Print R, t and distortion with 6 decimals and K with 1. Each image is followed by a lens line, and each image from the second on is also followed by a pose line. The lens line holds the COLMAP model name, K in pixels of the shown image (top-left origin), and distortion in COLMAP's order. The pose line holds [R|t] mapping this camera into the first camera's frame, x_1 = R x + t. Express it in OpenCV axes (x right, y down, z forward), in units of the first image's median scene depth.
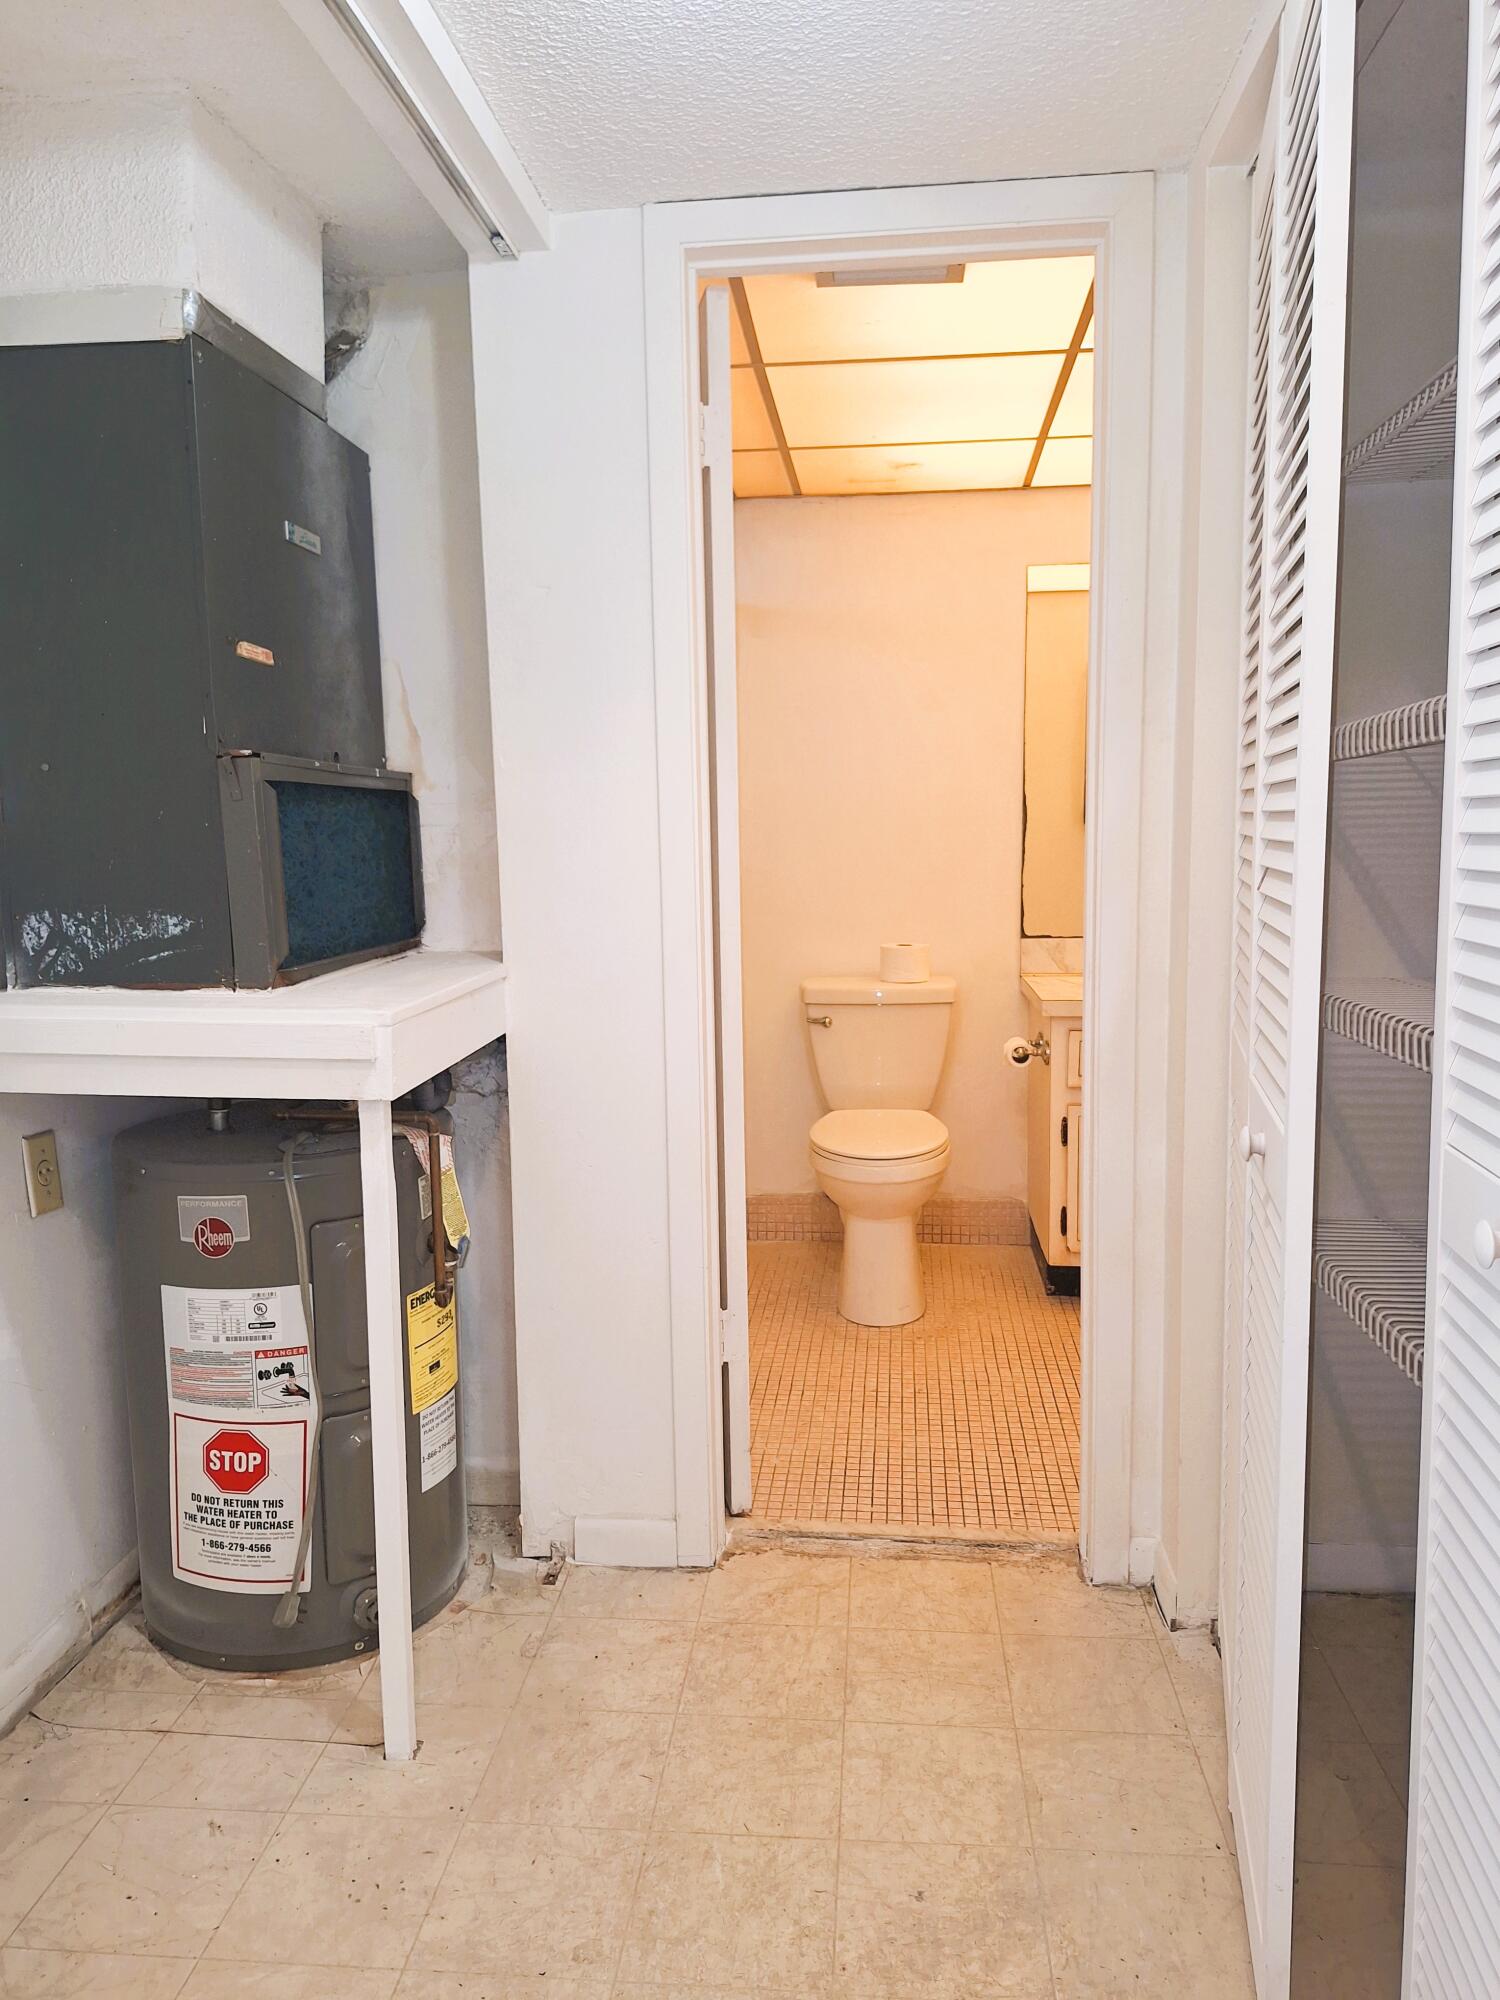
lens RADIAL K [[1434.9, 0, 768.0], [0, 1434.9, 987.2], [0, 0, 1]] dist [0.061916, -0.063486]
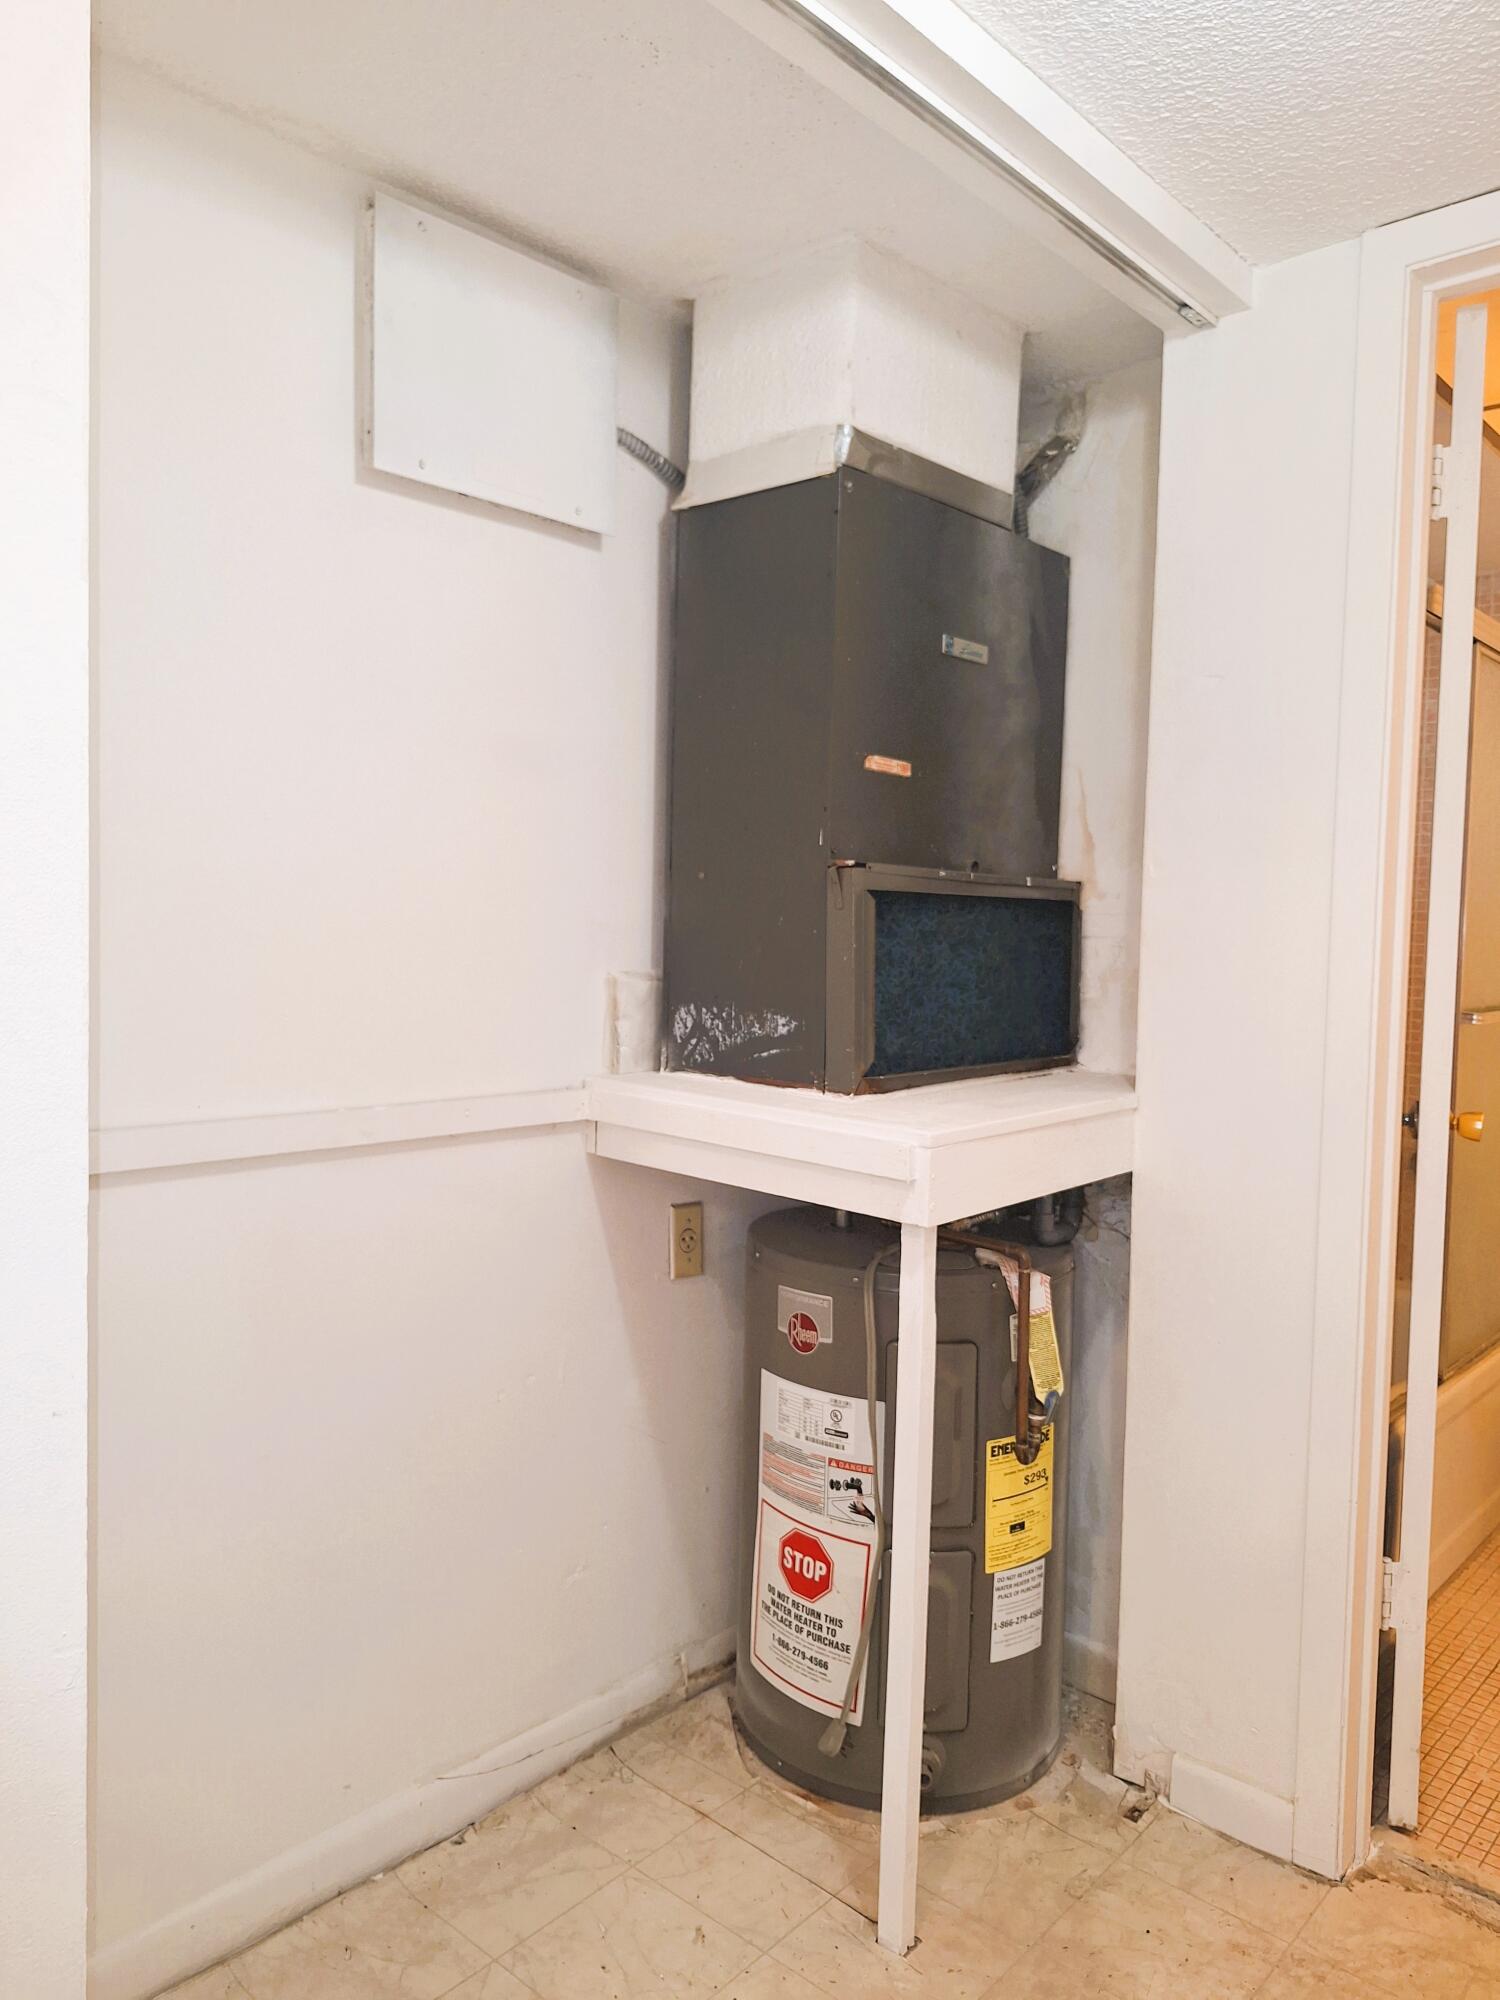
lens RADIAL K [[1434.9, 0, 755.3], [0, 1434.9, 985.4], [0, 0, 1]] dist [0.061916, -0.063486]
pose [[0.798024, 0.058535, -0.599777, 0.170813], [-0.101709, 0.994076, -0.038311, -0.026424], [0.593981, 0.091575, 0.799250, 0.140604]]
